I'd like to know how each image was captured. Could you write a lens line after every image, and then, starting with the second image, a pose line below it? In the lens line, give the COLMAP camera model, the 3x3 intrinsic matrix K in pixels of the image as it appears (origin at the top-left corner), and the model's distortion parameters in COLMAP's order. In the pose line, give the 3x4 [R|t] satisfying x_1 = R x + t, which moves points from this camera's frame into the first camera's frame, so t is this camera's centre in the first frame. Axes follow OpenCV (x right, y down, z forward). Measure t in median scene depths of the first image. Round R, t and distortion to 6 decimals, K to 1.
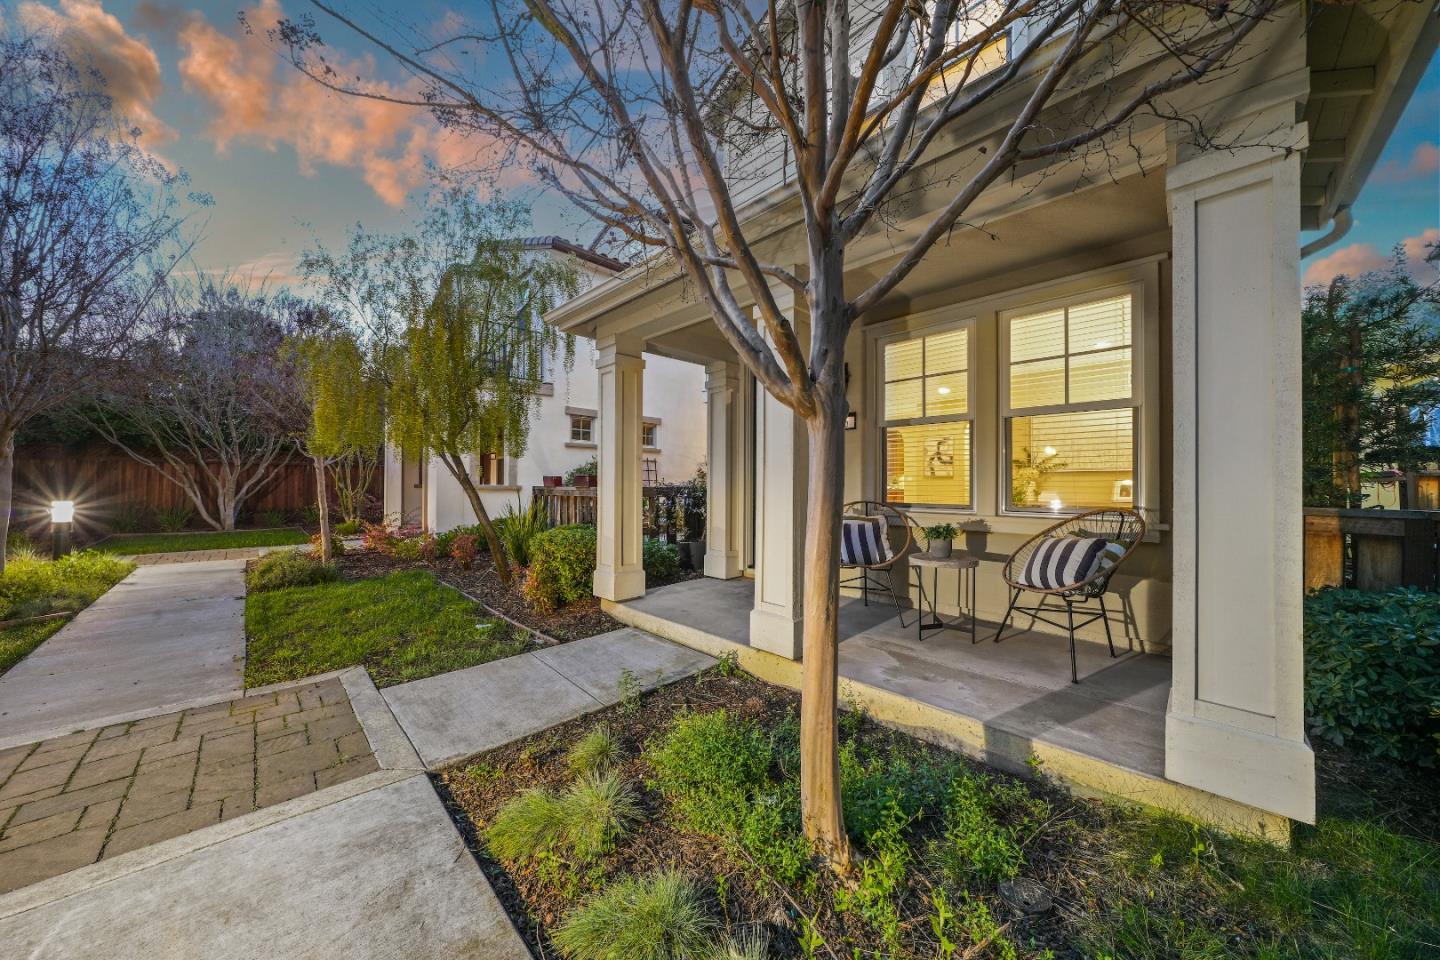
lens RADIAL K [[488.0, 0, 719.8], [0, 488.0, 480.4], [0, 0, 1]] dist [-0.005164, 0.000414]
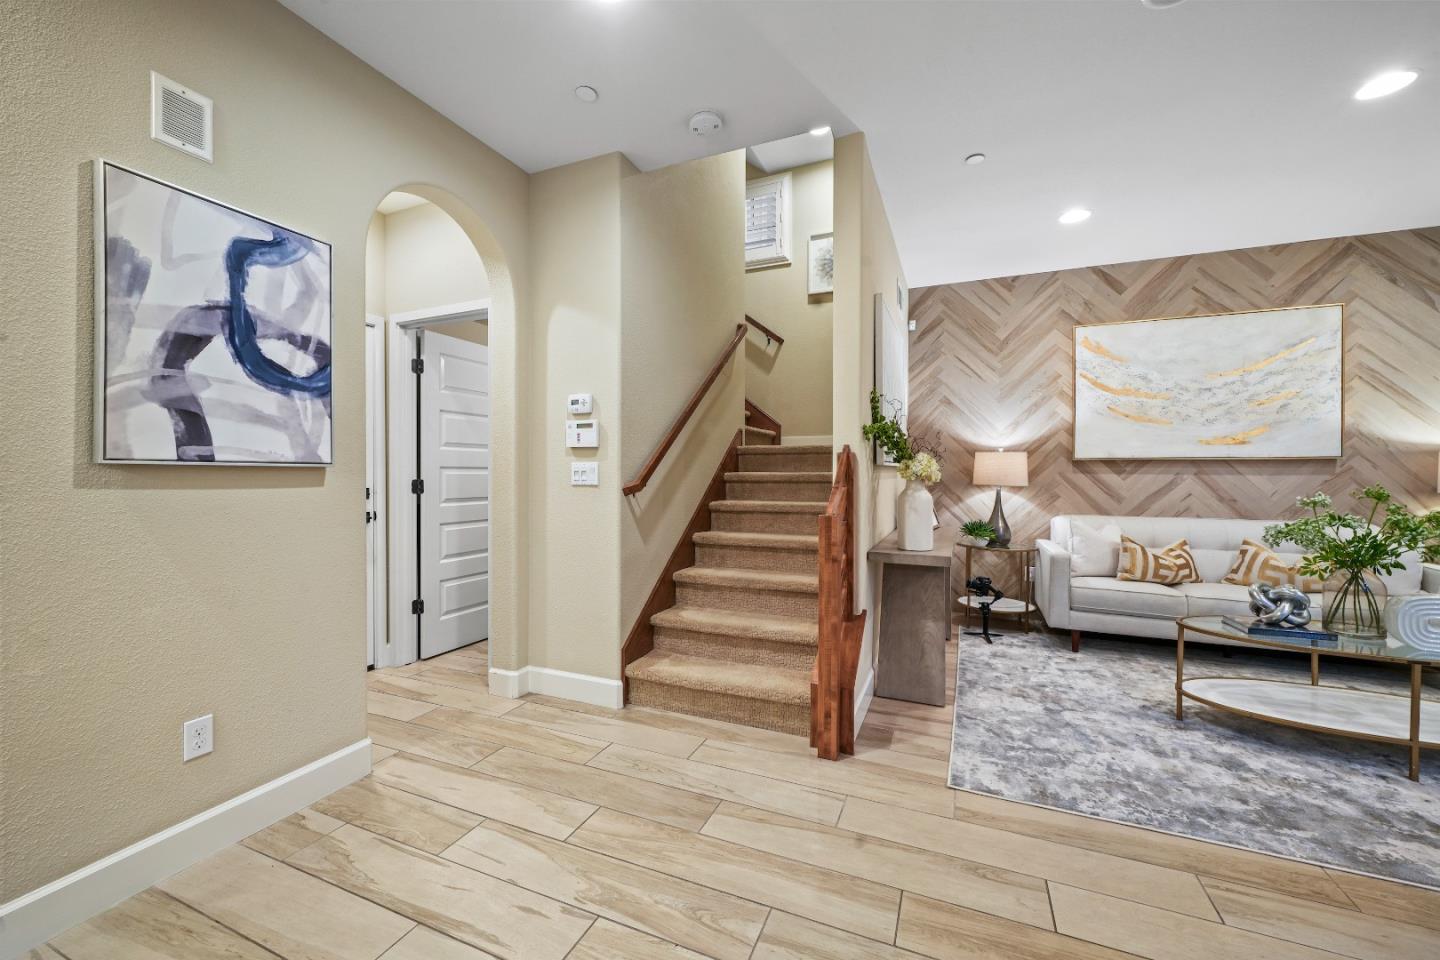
lens RADIAL K [[565.5, 0, 716.4], [0, 565.5, 476.4], [0, 0, 1]] dist [-0.003673, 0.000739]
pose [[-0.369946, -0.015612, 0.928922, 0.233319], [-0.011773, 0.999857, 0.012116, -0.009184], [-0.928979, -0.006454, -0.370077, 0.936797]]
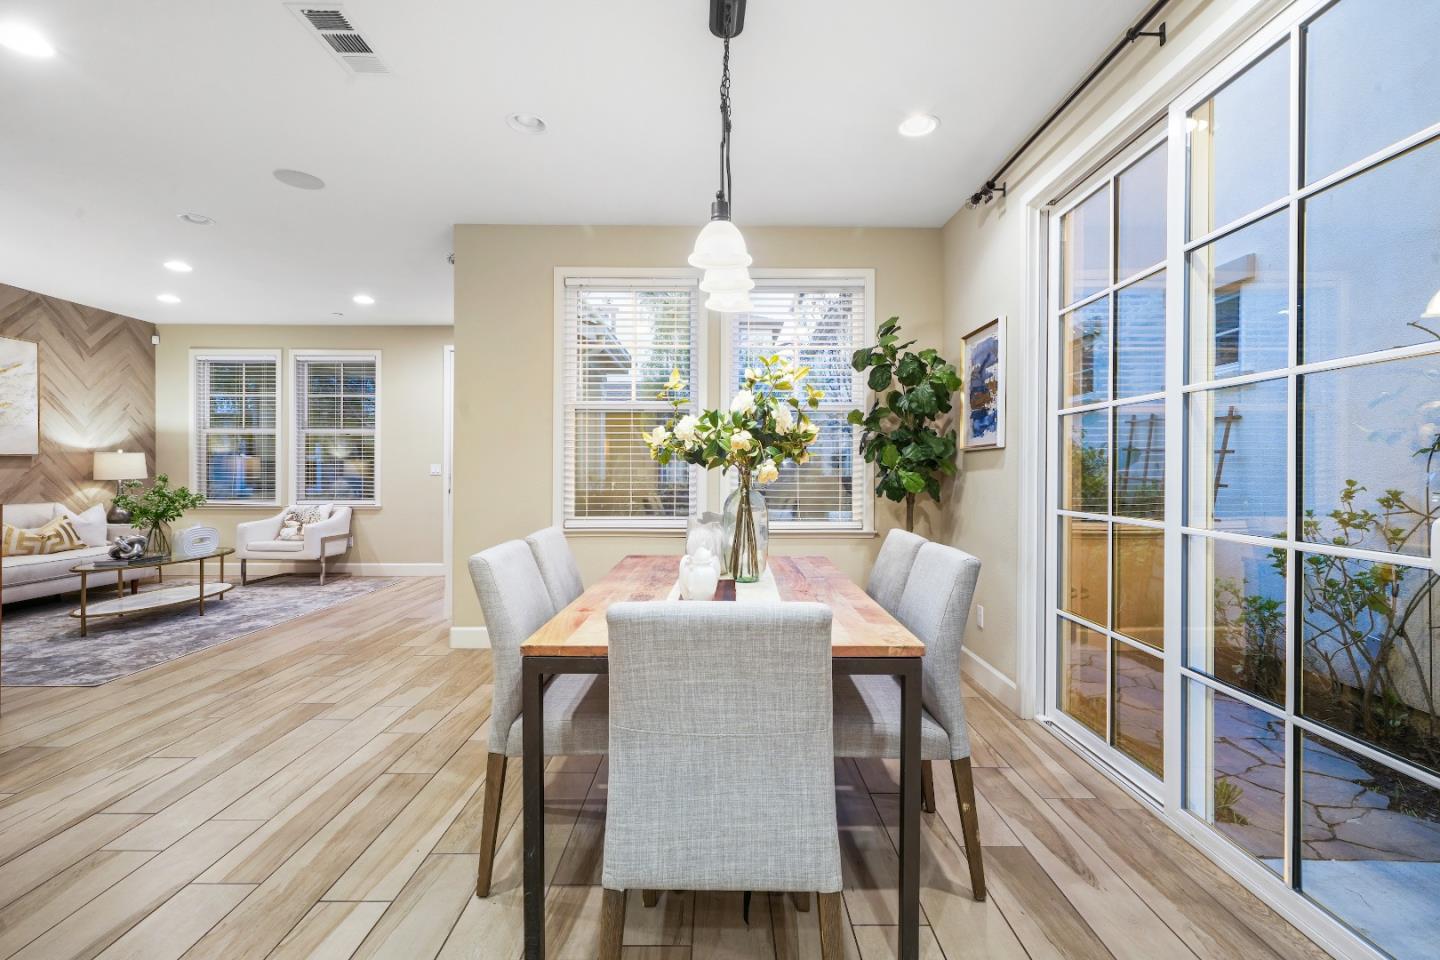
lens RADIAL K [[640.6, 0, 730.5], [0, 640.6, 472.8], [0, 0, 1]] dist [-0.000083, -0.000300]
pose [[-0.700273, -0.004822, -0.713859, 0.401892], [-0.002770, 0.999988, -0.004038, -0.005829], [0.713869, -0.000851, -0.700278, 1.261605]]
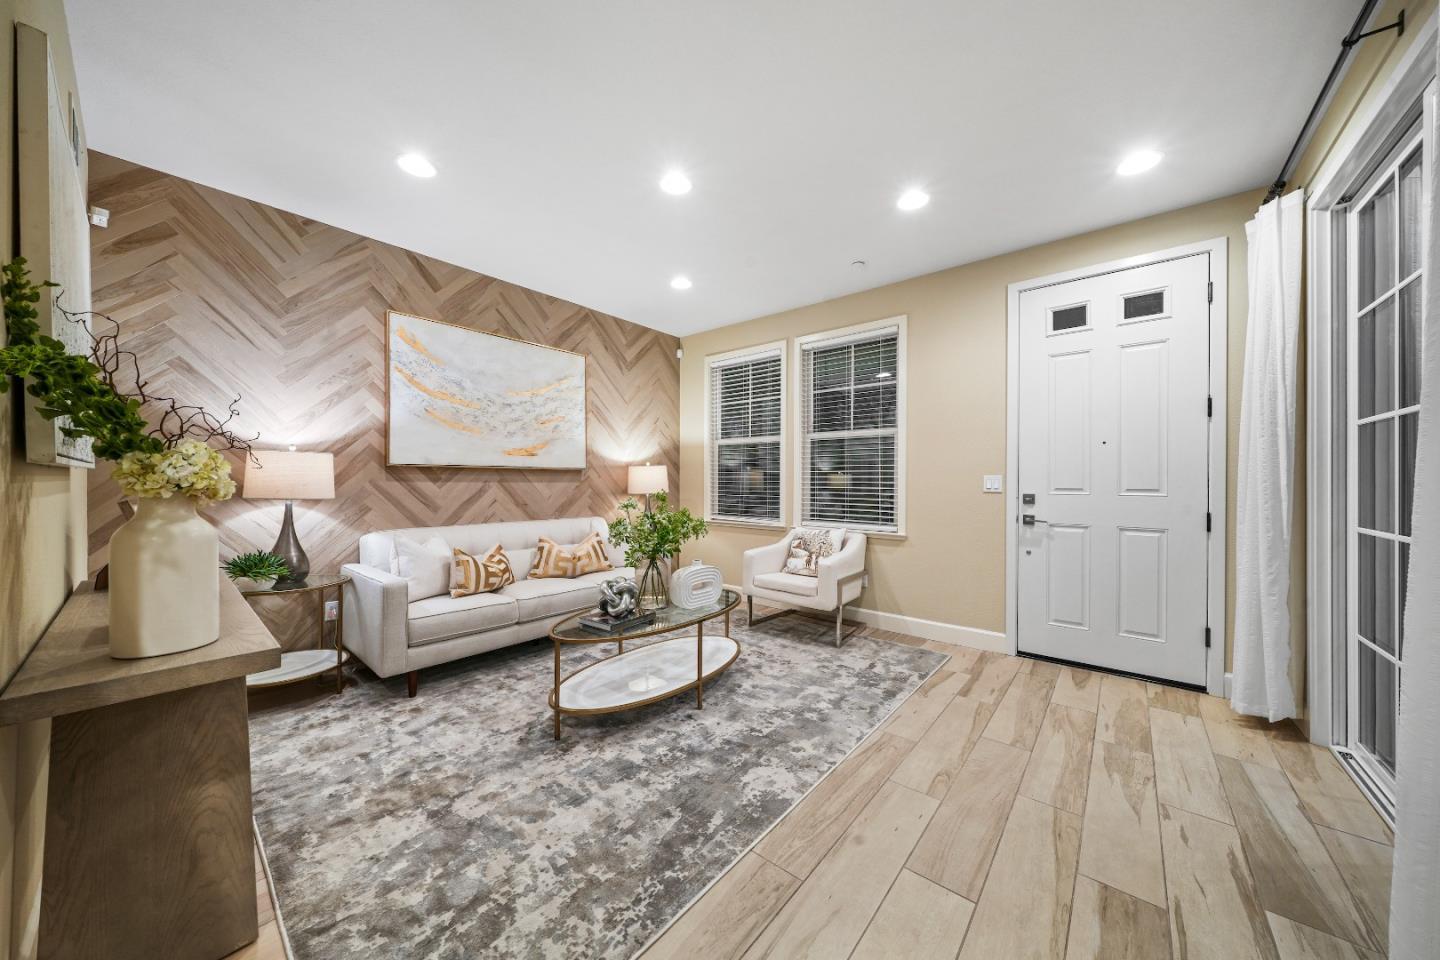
lens RADIAL K [[488.0, 0, 720.5], [0, 488.0, 482.3], [0, 0, 1]] dist [-0.005164, 0.000414]
pose [[-0.995915, -0.008560, -0.089893, 0.345749], [-0.008148, 0.999955, -0.004943, -0.009060], [0.089932, -0.004190, -0.995939, 0.860072]]
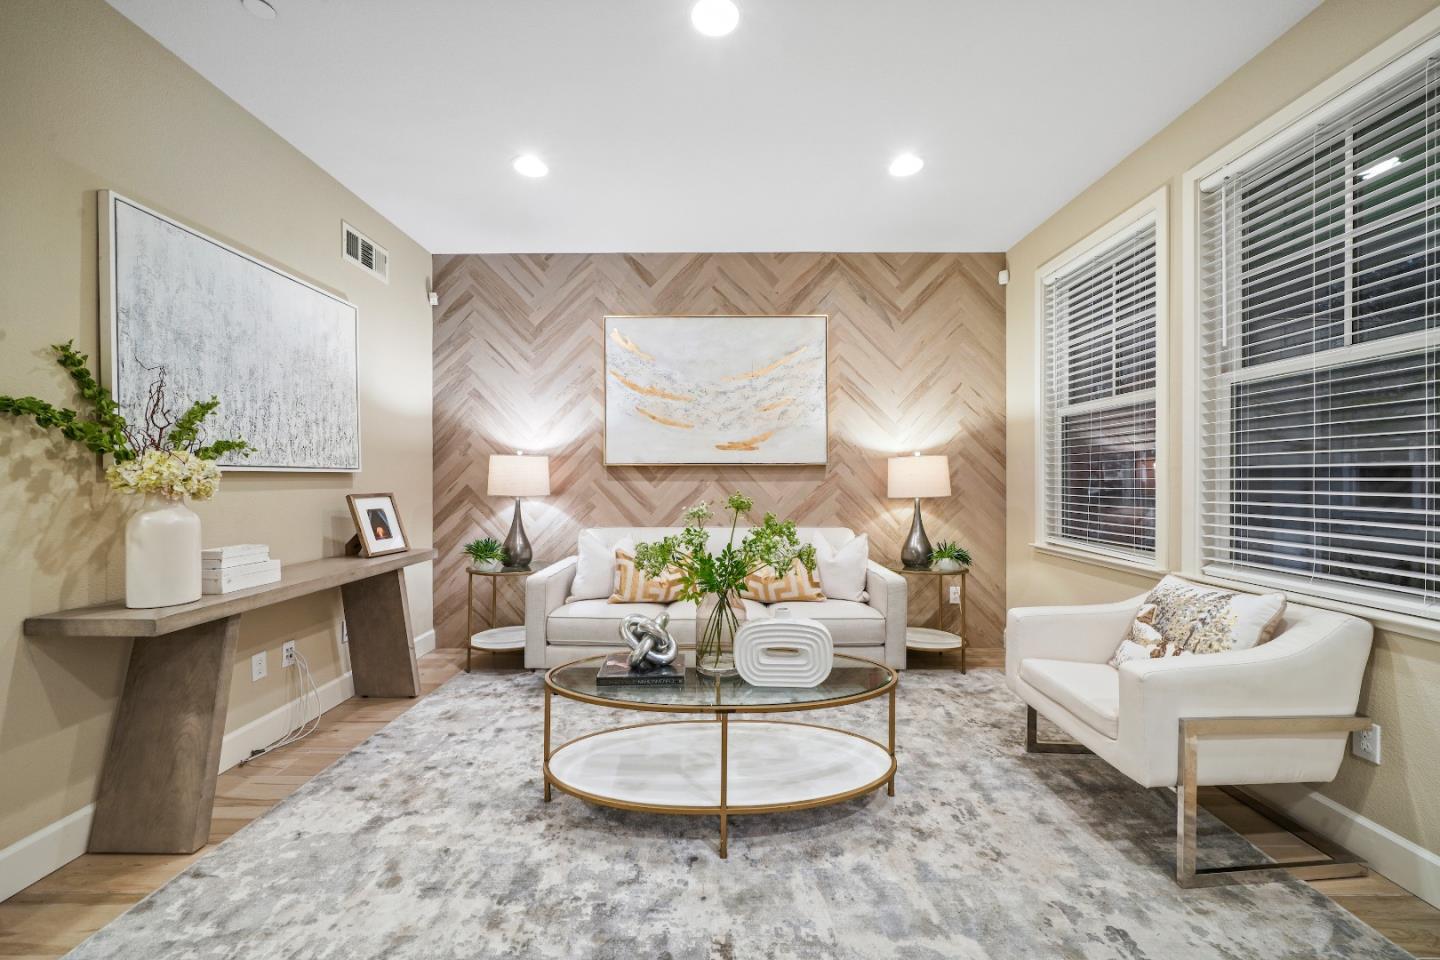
lens RADIAL K [[545.1, 0, 720.5], [0, 545.1, 479.7], [0, 0, 1]] dist [-0.001216, -0.000266]
pose [[-0.705439, -0.005064, 0.708752, 0.213943], [-0.007341, 0.999973, -0.000162, -0.010612], [-0.708732, -0.005317, -0.705458, 0.729389]]
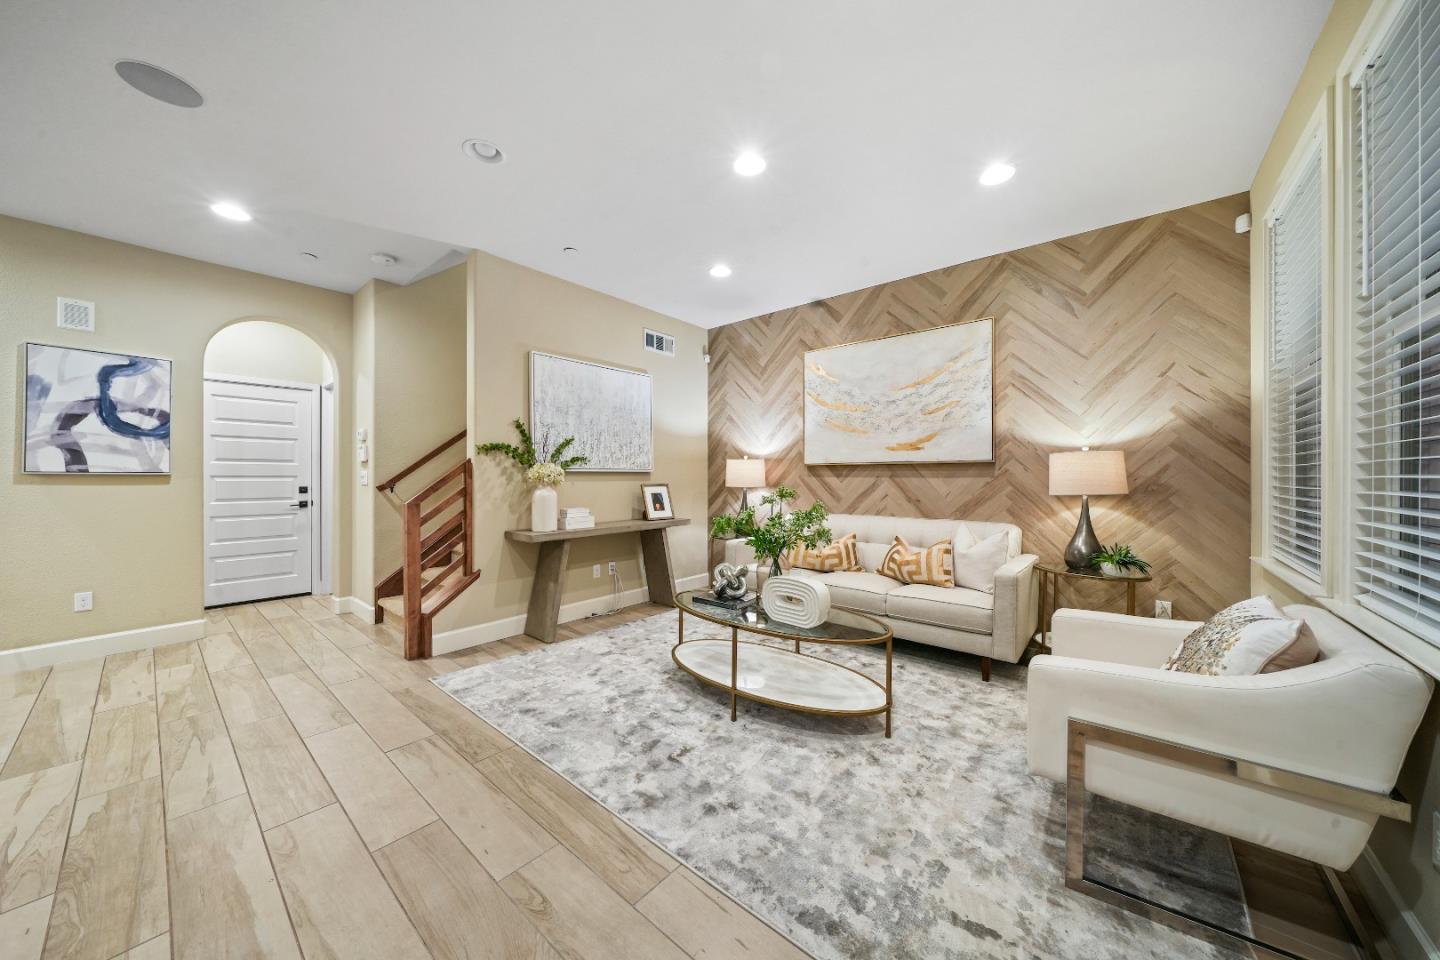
lens RADIAL K [[488.0, 0, 720.4], [0, 488.0, 475.9], [0, 0, 1]] dist [-0.005164, 0.000414]
pose [[-0.087390, -0.005684, 0.996158, 0.101428], [-0.006888, 0.999963, 0.005101, -0.011879], [-0.996150, -0.006415, -0.087426, 0.636147]]
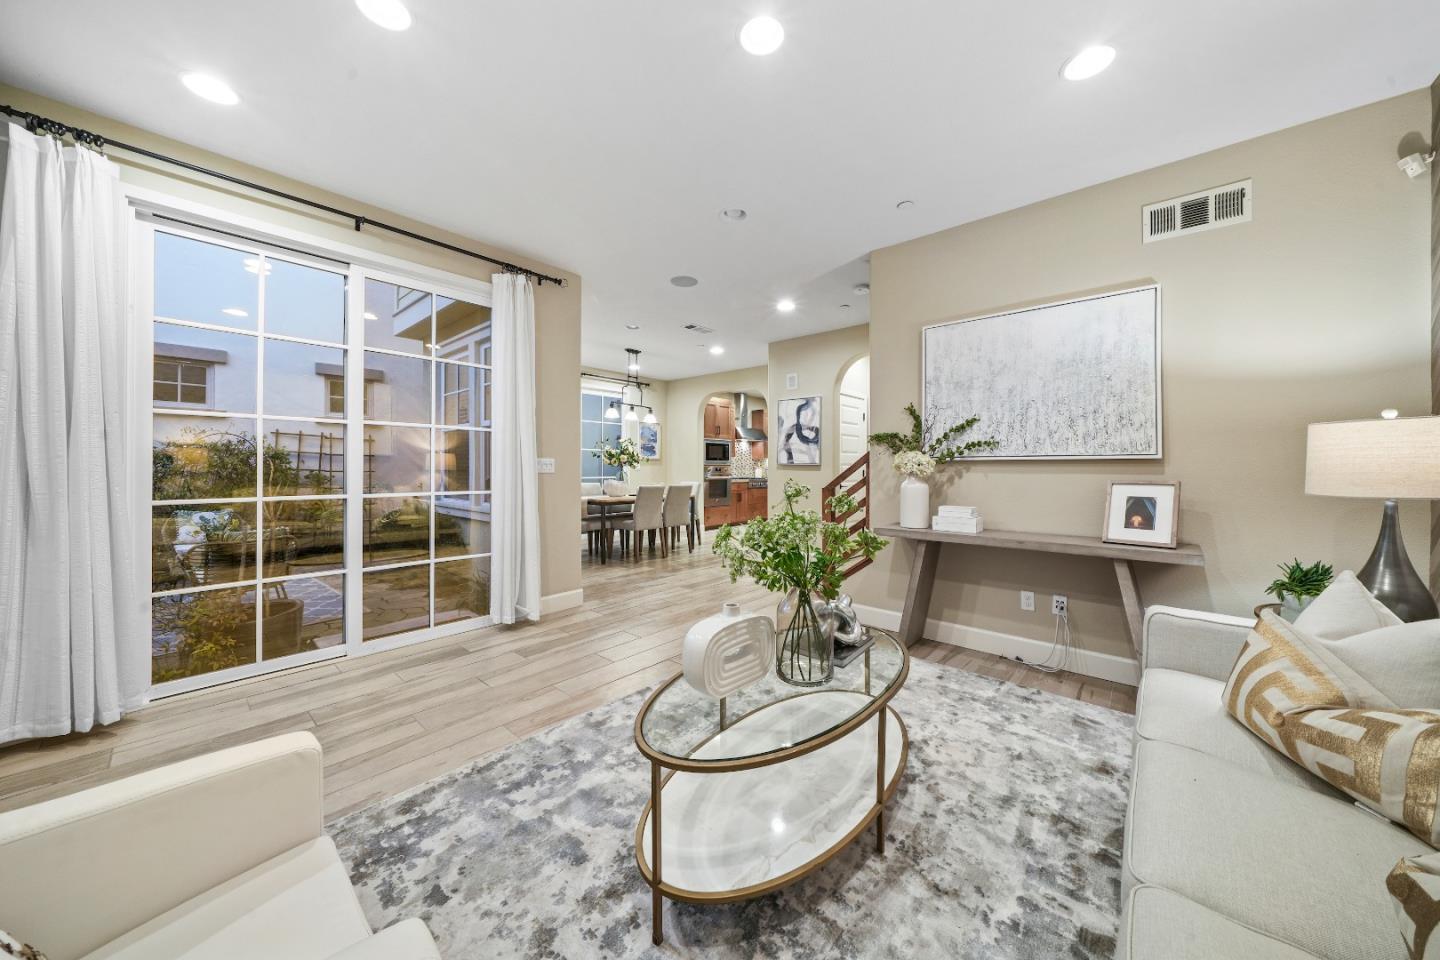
lens RADIAL K [[488.0, 0, 715.8], [0, 488.0, 466.0], [0, 0, 1]] dist [-0.005164, 0.000414]
pose [[0.998465, -0.003135, 0.055301, 0.320041], [0.002722, 0.999968, 0.007550, -0.011750], [-0.055323, -0.007388, 0.998441, 0.422721]]
